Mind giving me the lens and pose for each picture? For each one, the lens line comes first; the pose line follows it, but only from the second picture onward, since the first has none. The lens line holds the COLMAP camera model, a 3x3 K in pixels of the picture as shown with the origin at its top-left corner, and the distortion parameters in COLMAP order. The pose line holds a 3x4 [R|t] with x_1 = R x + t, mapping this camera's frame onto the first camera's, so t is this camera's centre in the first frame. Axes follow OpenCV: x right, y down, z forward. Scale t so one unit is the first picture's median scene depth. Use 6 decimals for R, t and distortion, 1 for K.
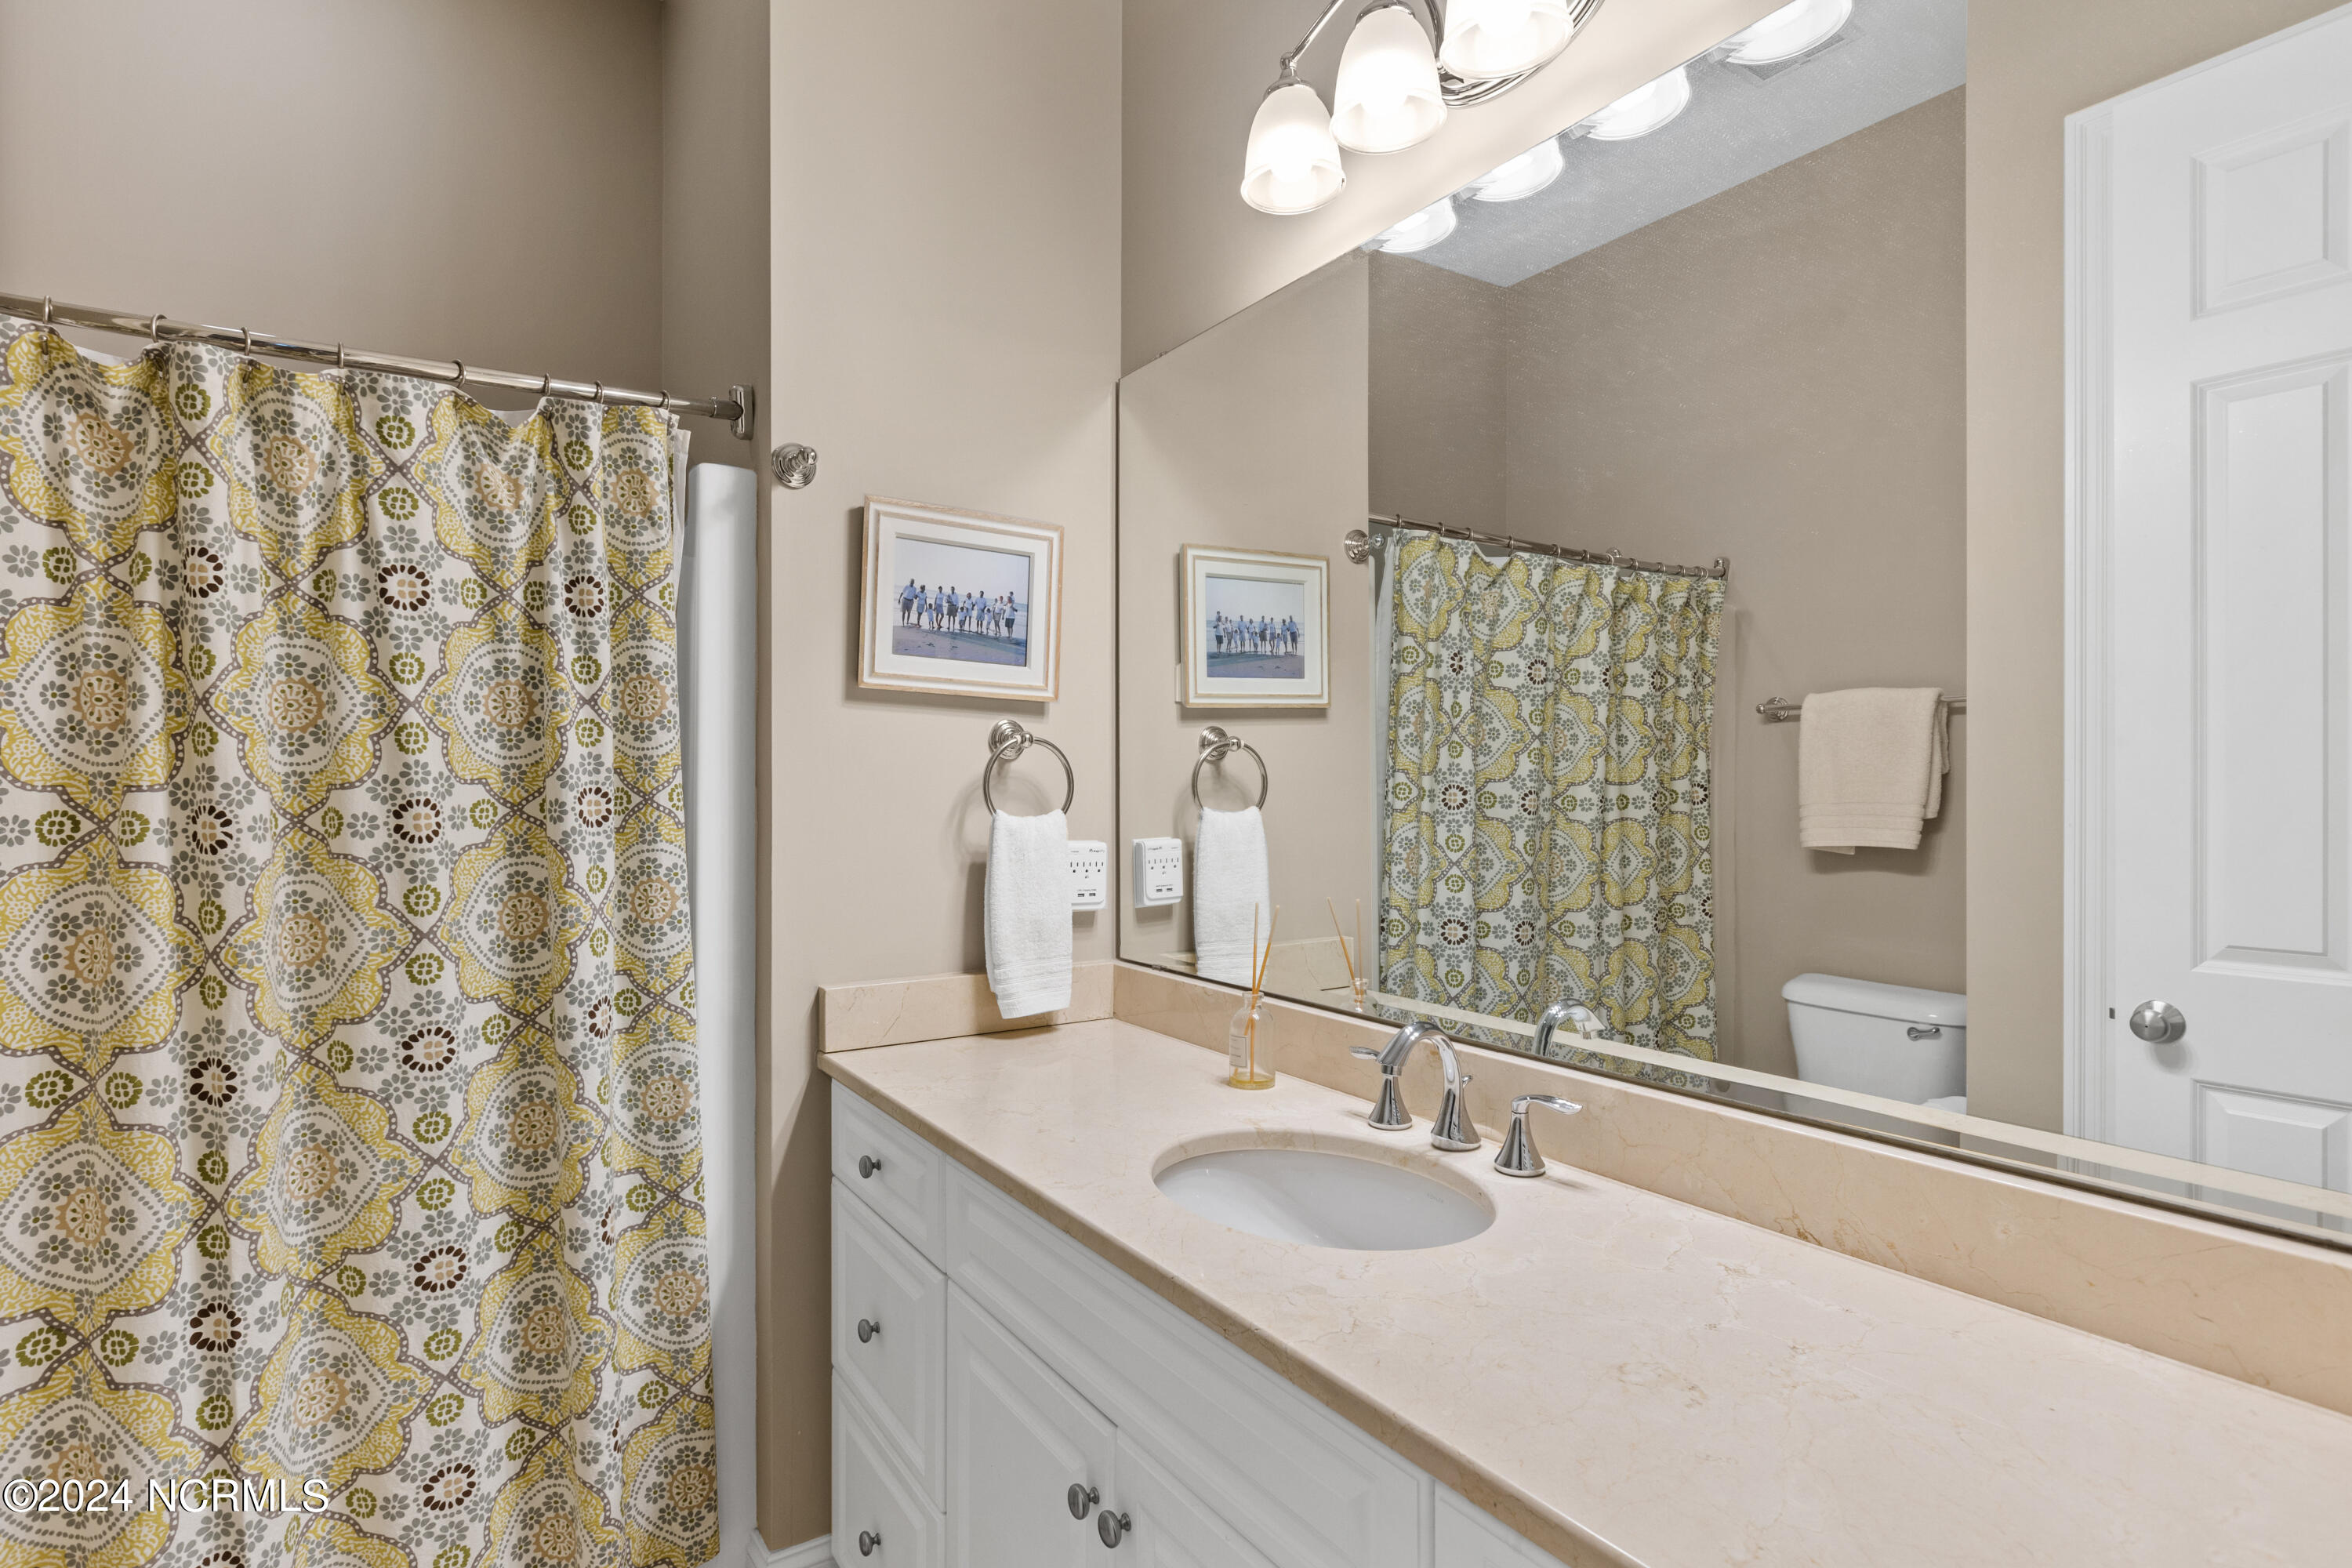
lens RADIAL K [[1177.5, 0, 1175.6], [0, 1177.5, 781.4], [0, 0, 1]] dist [0.001265, -0.002656]
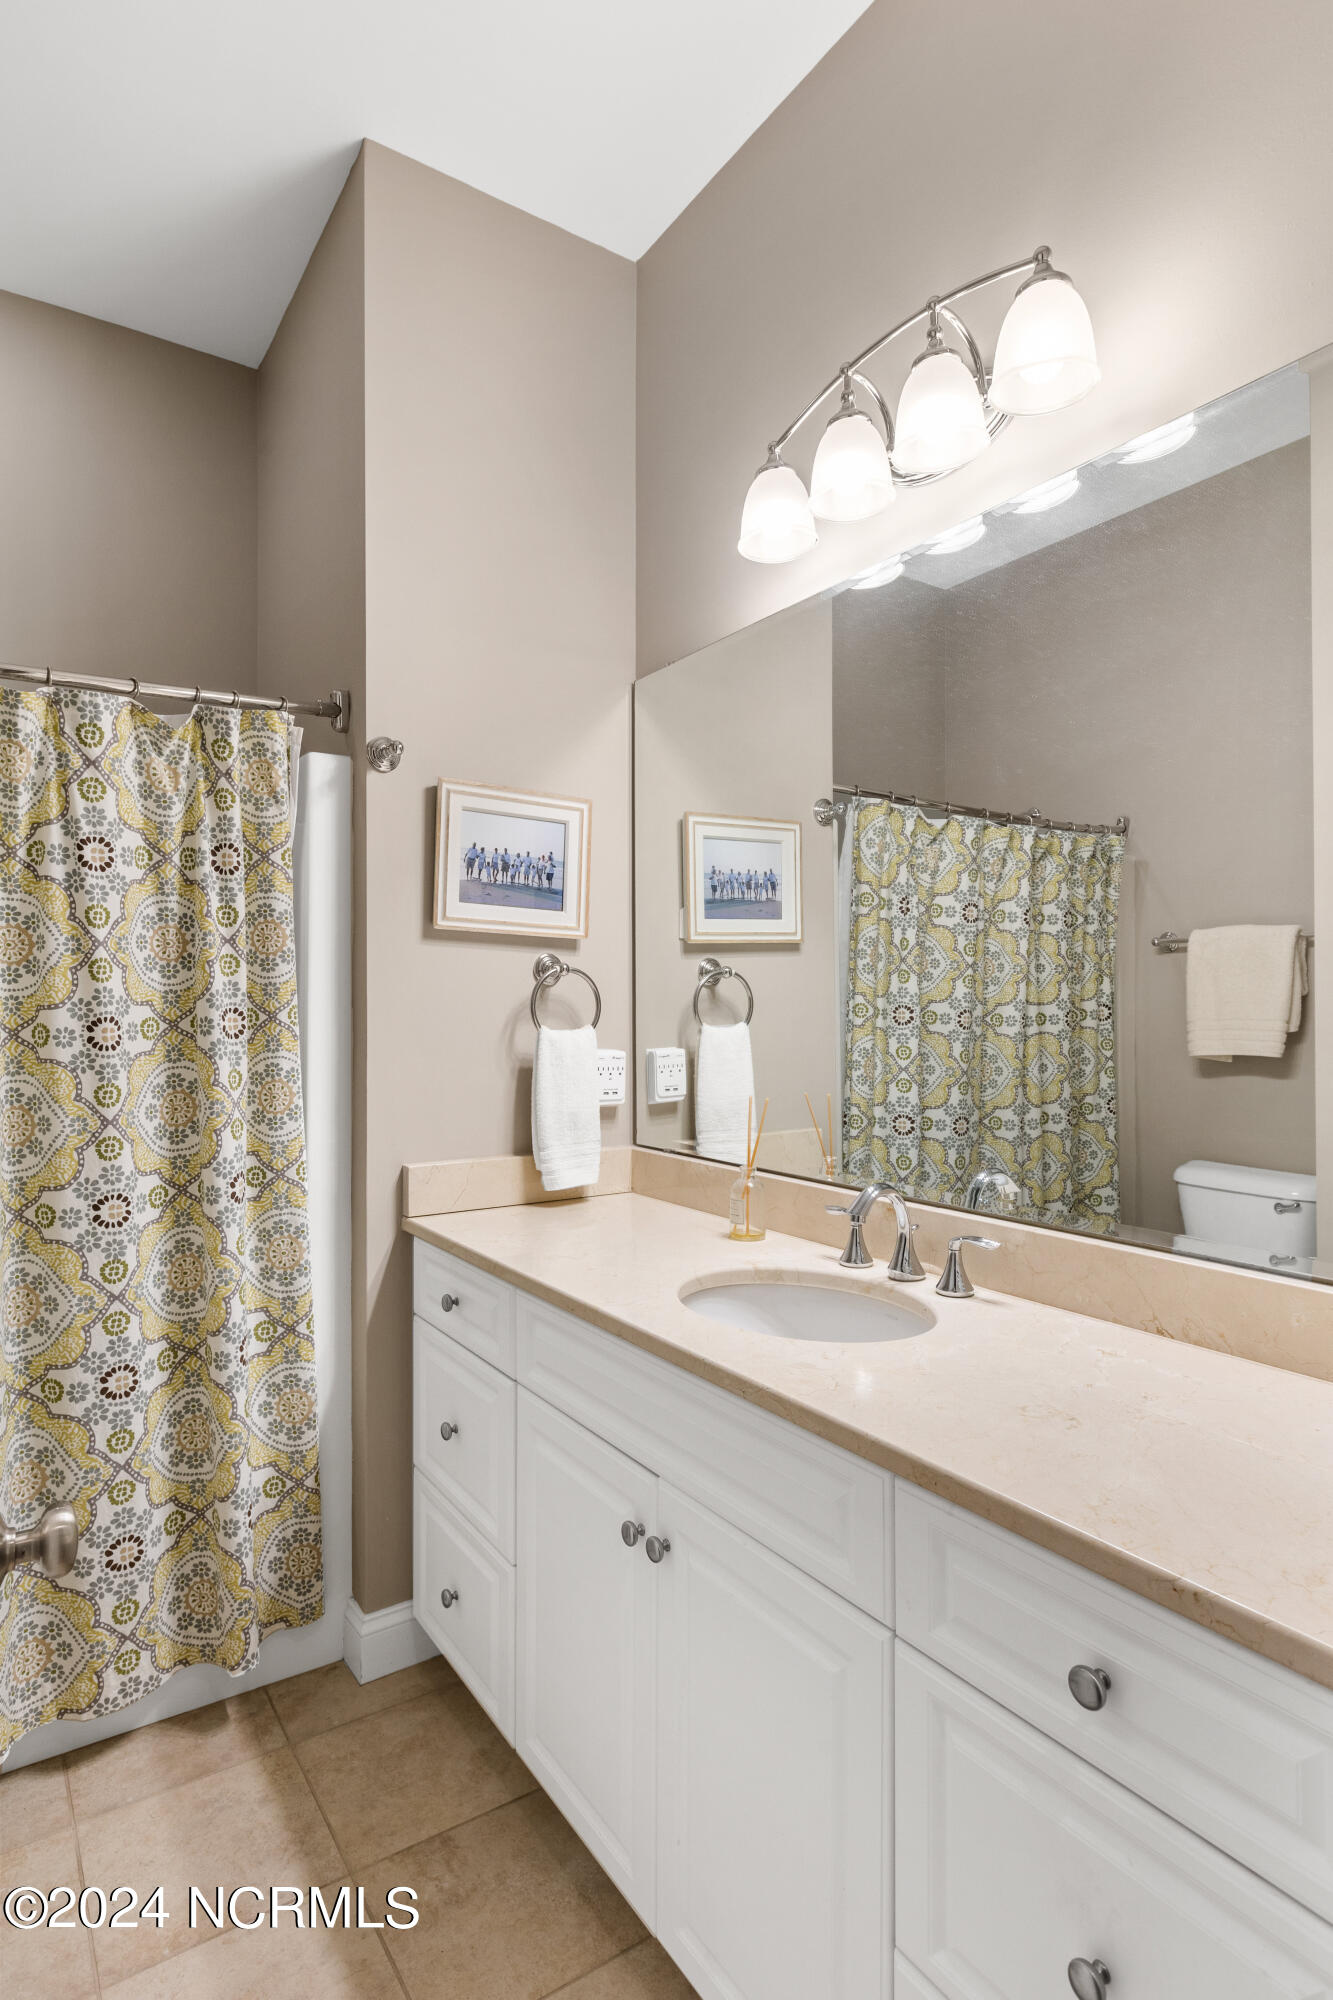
lens RADIAL K [[1033.6, 0, 662.9], [0, 1033.6, 992.9], [0, 0, 1]] dist [-0.002644, 0.000763]
pose [[0.999983, -0.001793, 0.005559, -0.031894], [0.001849, 0.999946, -0.010187, 0.001098], [-0.005540, 0.010197, 0.999933, -0.123606]]
